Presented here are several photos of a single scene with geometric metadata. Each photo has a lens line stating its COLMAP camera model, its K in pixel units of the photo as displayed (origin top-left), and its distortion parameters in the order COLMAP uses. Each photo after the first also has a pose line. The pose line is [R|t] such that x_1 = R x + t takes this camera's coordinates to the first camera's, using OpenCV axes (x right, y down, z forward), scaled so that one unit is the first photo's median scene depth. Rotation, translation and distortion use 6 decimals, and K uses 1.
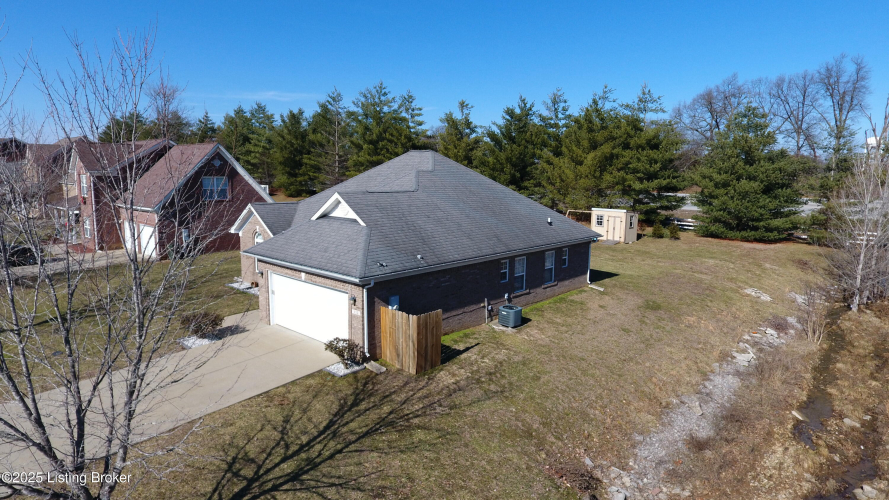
lens RADIAL K [[520.3, 0, 433.0], [0, 520.3, 244.3], [0, 0, 1]] dist [0.002916, -0.002296]
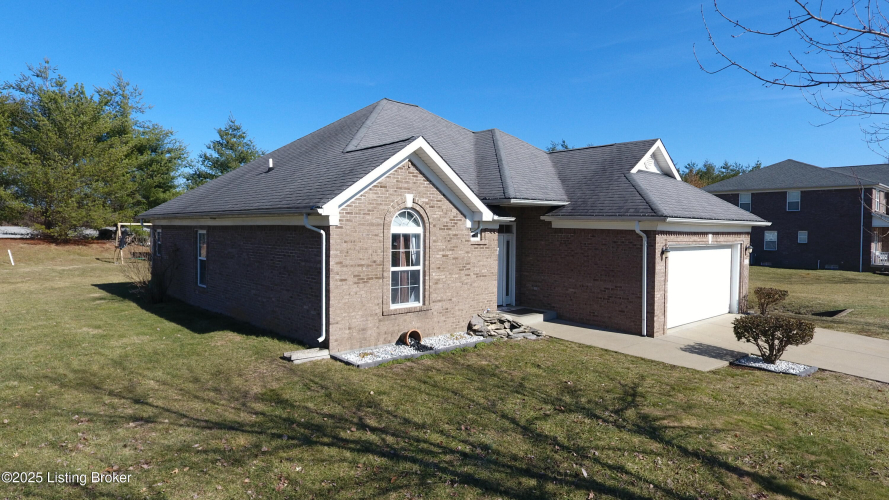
lens RADIAL K [[520.3, 0, 438.7], [0, 520.3, 247.0], [0, 0, 1]] dist [0.002916, -0.002296]
pose [[0.083176, -0.042089, 0.995646, -0.614261], [0.128826, 0.991178, 0.031138, -0.001911], [-0.988173, 0.125675, 0.087864, 0.771452]]
